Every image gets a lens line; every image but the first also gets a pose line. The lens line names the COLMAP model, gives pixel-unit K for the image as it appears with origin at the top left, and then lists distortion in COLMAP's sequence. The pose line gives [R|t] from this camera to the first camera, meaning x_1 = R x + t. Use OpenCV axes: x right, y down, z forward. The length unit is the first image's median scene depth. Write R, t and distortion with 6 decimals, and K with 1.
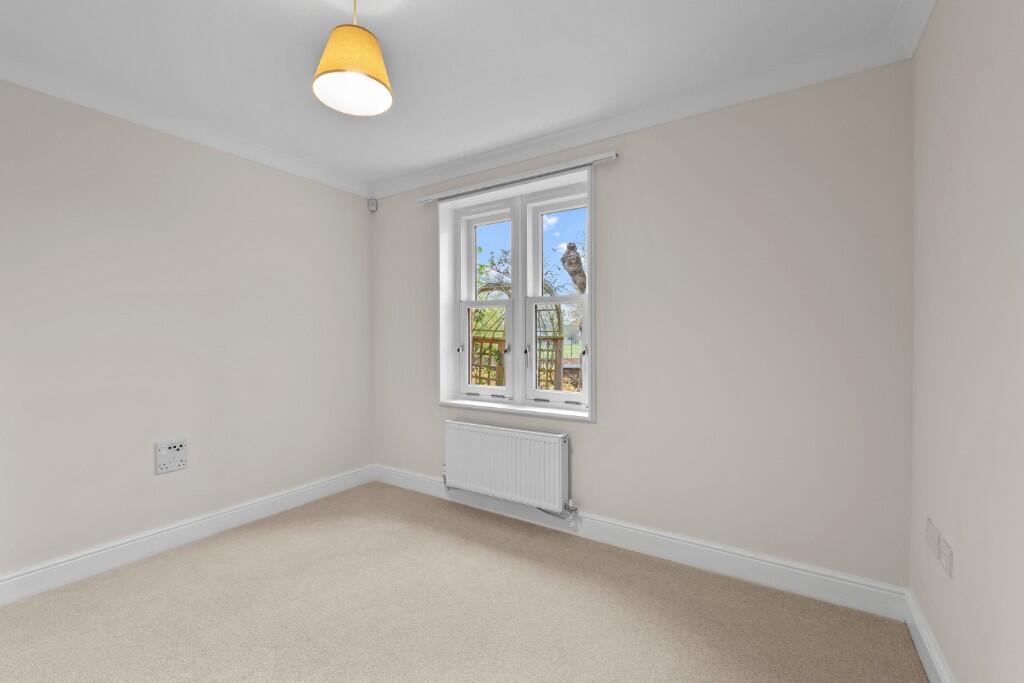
lens RADIAL K [[442.5, 0, 512.3], [0, 442.5, 336.9], [0, 0, 1]] dist [0.000694, 0.000148]
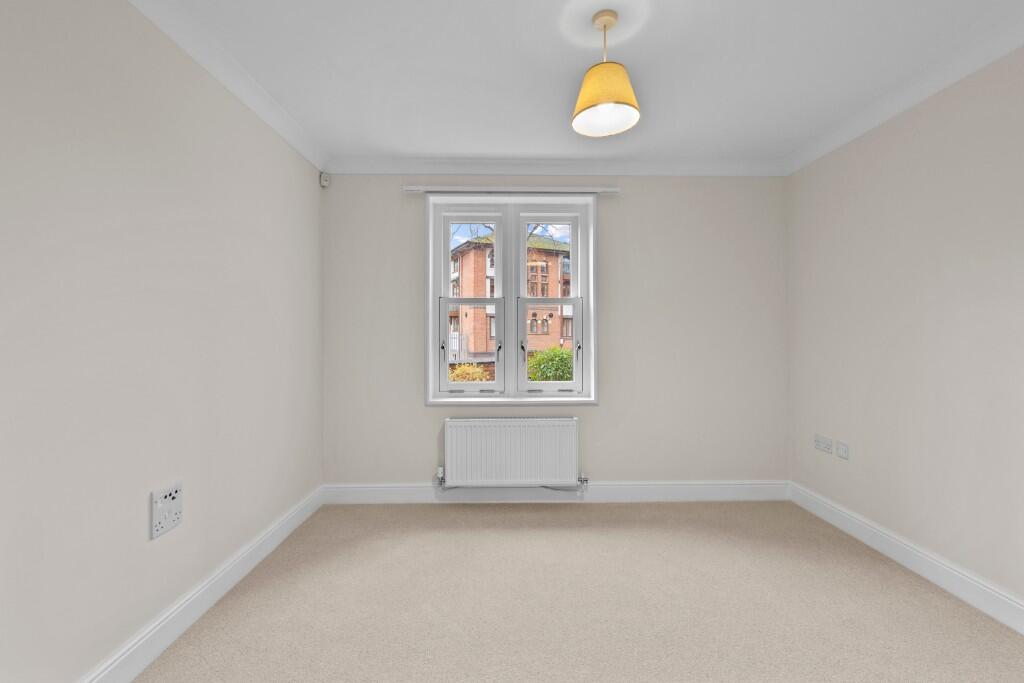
lens RADIAL K [[450.3, 0, 512.3], [0, 450.3, 320.2], [0, 0, 1]] dist [0.002356, 0.000015]
pose [[0.819795, 0.018409, 0.572361, -0.618642], [-0.001379, 0.999544, -0.030174, -0.000223], [-0.572655, 0.023947, 0.819447, 0.101003]]
